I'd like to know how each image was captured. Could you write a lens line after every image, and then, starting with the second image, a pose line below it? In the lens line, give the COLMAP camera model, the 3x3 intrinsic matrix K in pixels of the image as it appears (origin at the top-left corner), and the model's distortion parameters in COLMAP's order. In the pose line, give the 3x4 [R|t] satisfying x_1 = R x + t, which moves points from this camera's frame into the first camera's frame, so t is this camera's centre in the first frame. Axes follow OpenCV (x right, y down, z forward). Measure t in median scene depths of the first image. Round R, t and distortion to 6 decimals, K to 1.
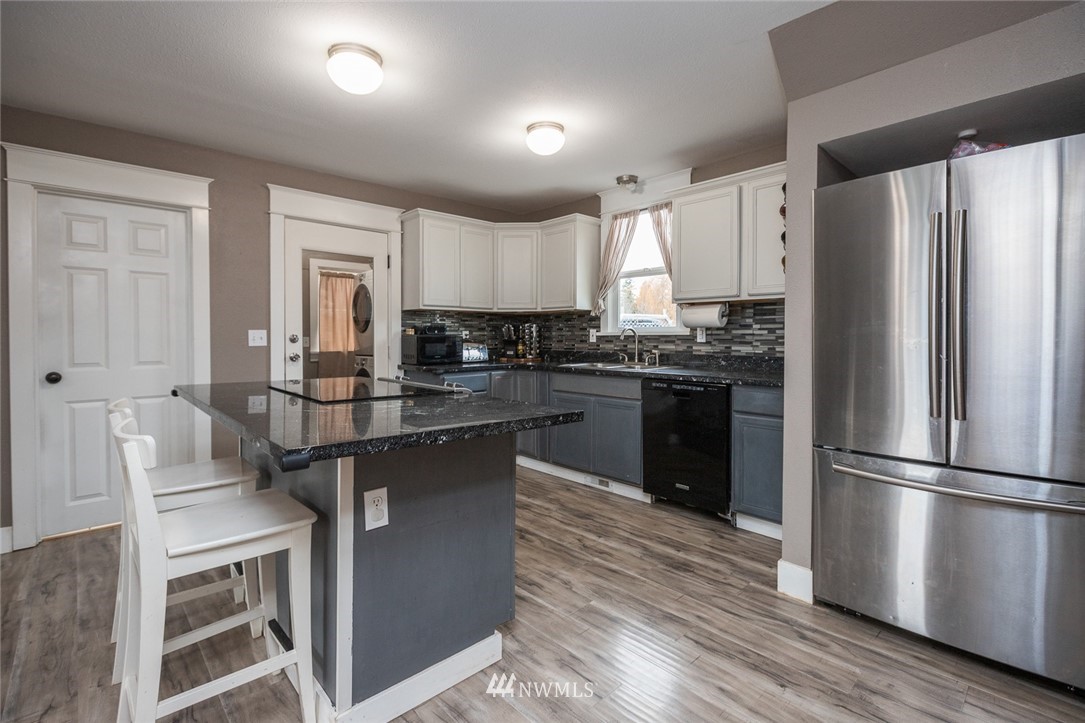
lens RADIAL K [[491.7, 0, 551.5], [0, 491.7, 346.3], [0, 0, 1]] dist [-0.003576, 0.002725]
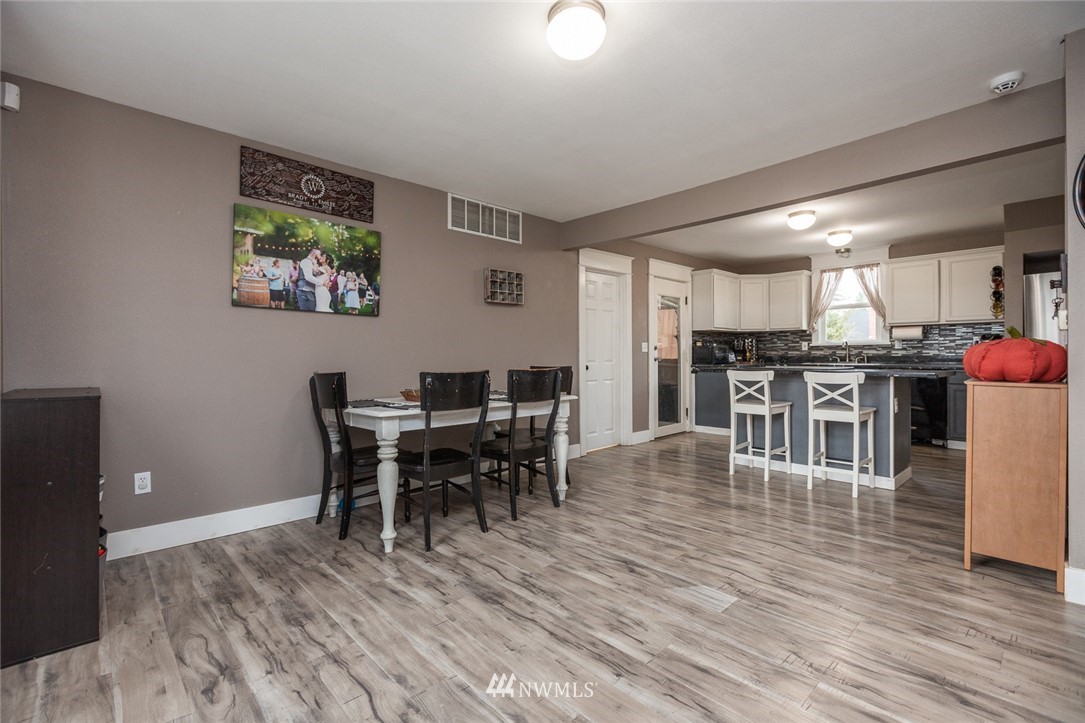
lens RADIAL K [[491.7, 0, 535.9], [0, 491.7, 358.0], [0, 0, 1]] dist [-0.003576, 0.002725]
pose [[0.999802, -0.005467, -0.019108, -0.841212], [0.005147, 0.999846, -0.016792, 0.042561], [0.019197, 0.016690, 0.999676, -0.650697]]
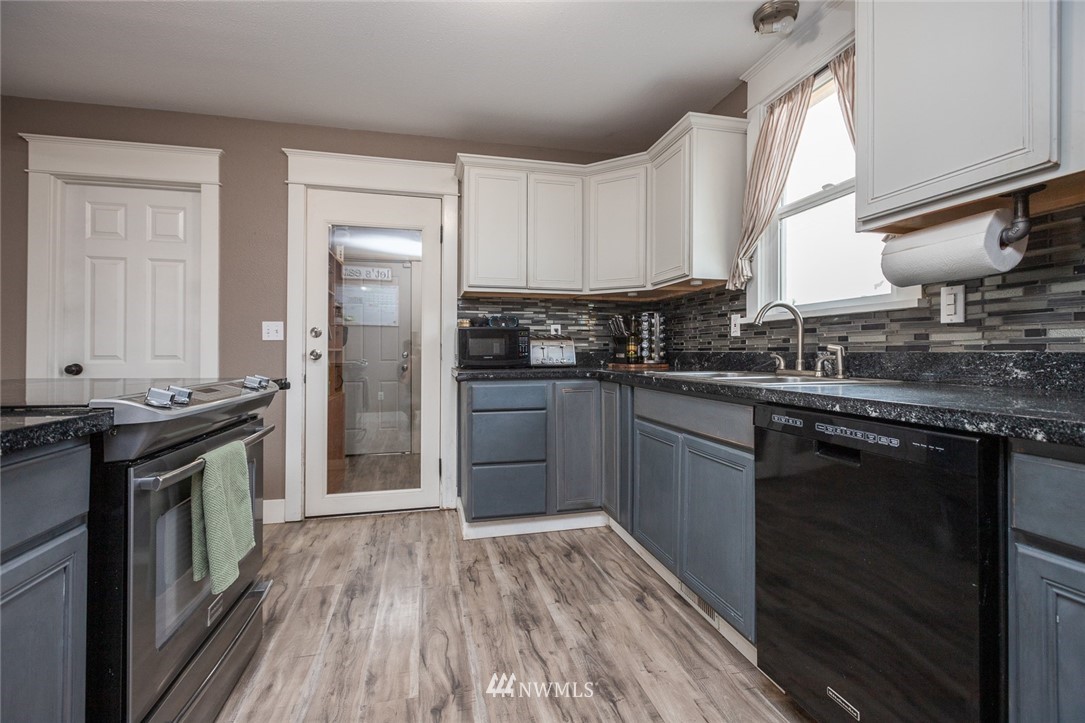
lens RADIAL K [[491.7, 0, 534.1], [0, 491.7, 350.7], [0, 0, 1]] dist [-0.003576, 0.002725]
pose [[0.864429, 0.000358, -0.502755, 0.194437], [-0.010617, 0.999790, -0.017542, 0.024349], [0.502643, 0.020502, 0.864251, 0.434490]]
